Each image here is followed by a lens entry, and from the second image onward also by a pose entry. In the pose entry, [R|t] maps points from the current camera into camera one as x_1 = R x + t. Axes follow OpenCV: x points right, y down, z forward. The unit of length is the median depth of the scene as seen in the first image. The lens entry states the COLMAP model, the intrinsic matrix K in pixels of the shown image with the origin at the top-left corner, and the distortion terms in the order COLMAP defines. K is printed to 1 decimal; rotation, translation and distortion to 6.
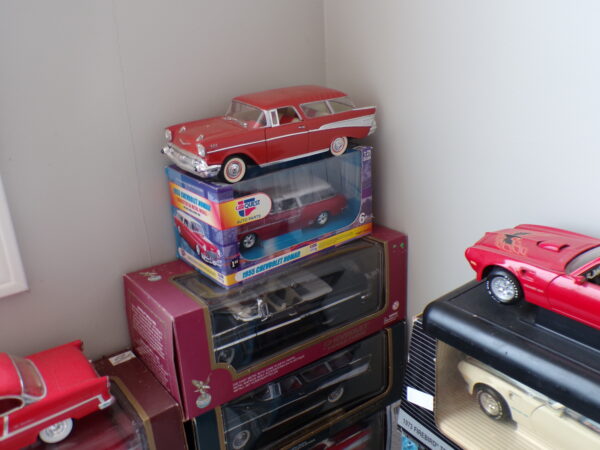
lens RADIAL K [[563.7, 0, 299.4], [0, 563.7, 224.3], [0, 0, 1]] dist [-0.015133, 0.000000]
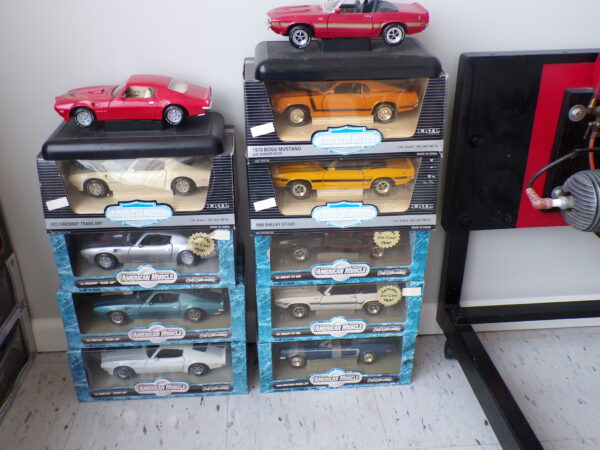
lens RADIAL K [[563.7, 0, 299.2], [0, 563.7, 225.3], [0, 0, 1]] dist [-0.015133, 0.000000]
pose [[0.516747, -0.340663, 0.785443, -0.641737], [0.278444, 0.934422, 0.222089, 0.173918], [-0.809593, 0.103938, 0.577716, -0.454961]]
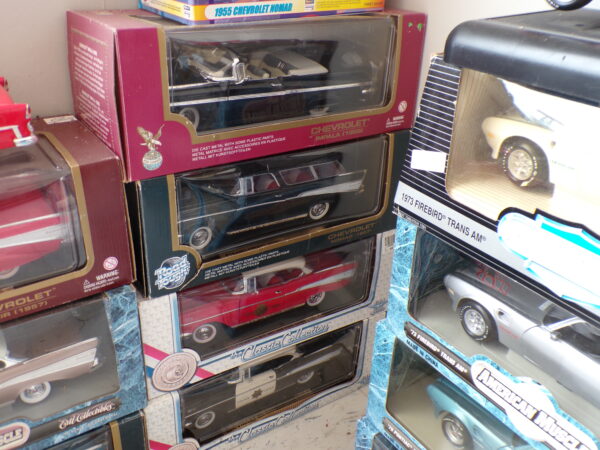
lens RADIAL K [[563.7, 0, 298.6], [0, 563.7, 223.7], [0, 0, 1]] dist [-0.015133, 0.000000]
pose [[0.995403, 0.095389, 0.008649, 0.035120], [-0.095756, 0.989039, 0.112397, 0.283111], [0.002167, -0.112708, 0.993626, 0.197326]]
